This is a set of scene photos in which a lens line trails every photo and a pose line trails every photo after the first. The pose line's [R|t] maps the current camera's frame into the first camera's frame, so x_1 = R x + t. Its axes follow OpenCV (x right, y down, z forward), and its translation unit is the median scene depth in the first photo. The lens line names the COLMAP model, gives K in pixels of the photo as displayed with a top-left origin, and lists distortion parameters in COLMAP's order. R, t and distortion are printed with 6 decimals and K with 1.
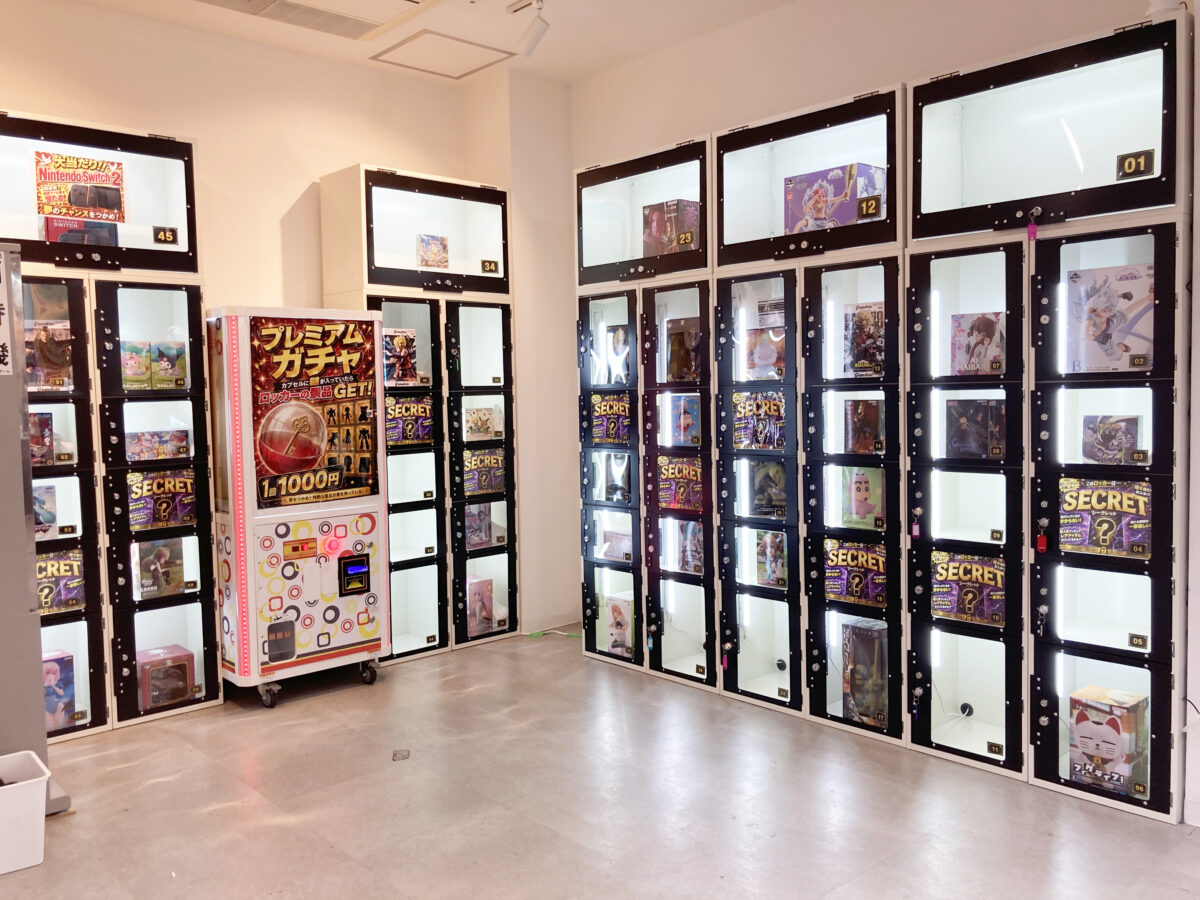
lens RADIAL K [[966.6, 0, 600.0], [0, 966.6, 450.0], [0, 0, 1]] dist [0.010595, 0.005154]
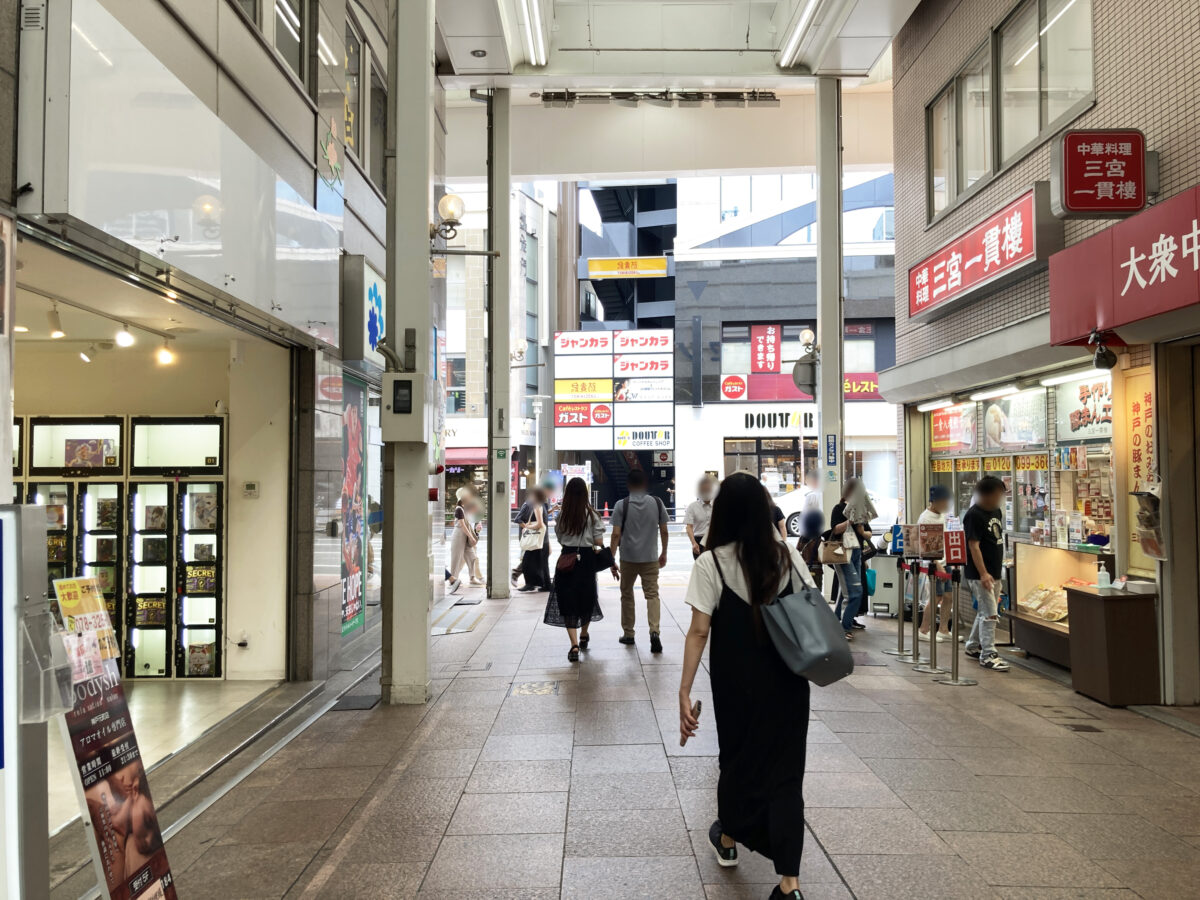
lens RADIAL K [[966.6, 0, 600.0], [0, 966.6, 450.0], [0, 0, 1]] dist [0.010595, 0.005154]
pose [[0.659019, 0.046394, 0.750694, -0.693978], [0.034776, 0.995149, -0.092031, -0.005645], [-0.751321, 0.086757, 0.654209, -1.428344]]
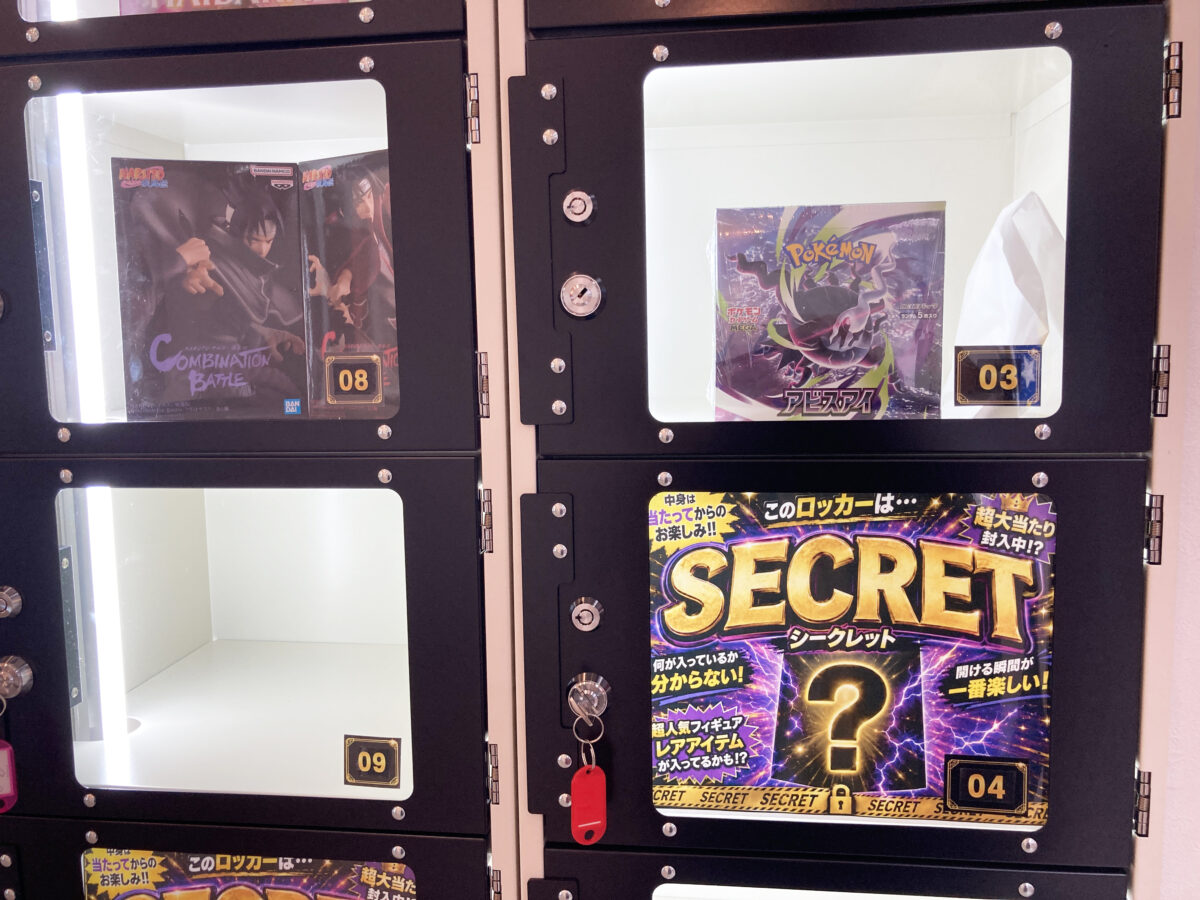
lens RADIAL K [[966.6, 0, 600.0], [0, 966.6, 450.0], [0, 0, 1]] dist [0.010595, 0.005154]
pose [[0.751302, -0.058649, 0.657348, 0.259502], [0.037541, 0.998229, 0.046155, 0.007378], [-0.658890, -0.009999, 0.752173, 0.675189]]
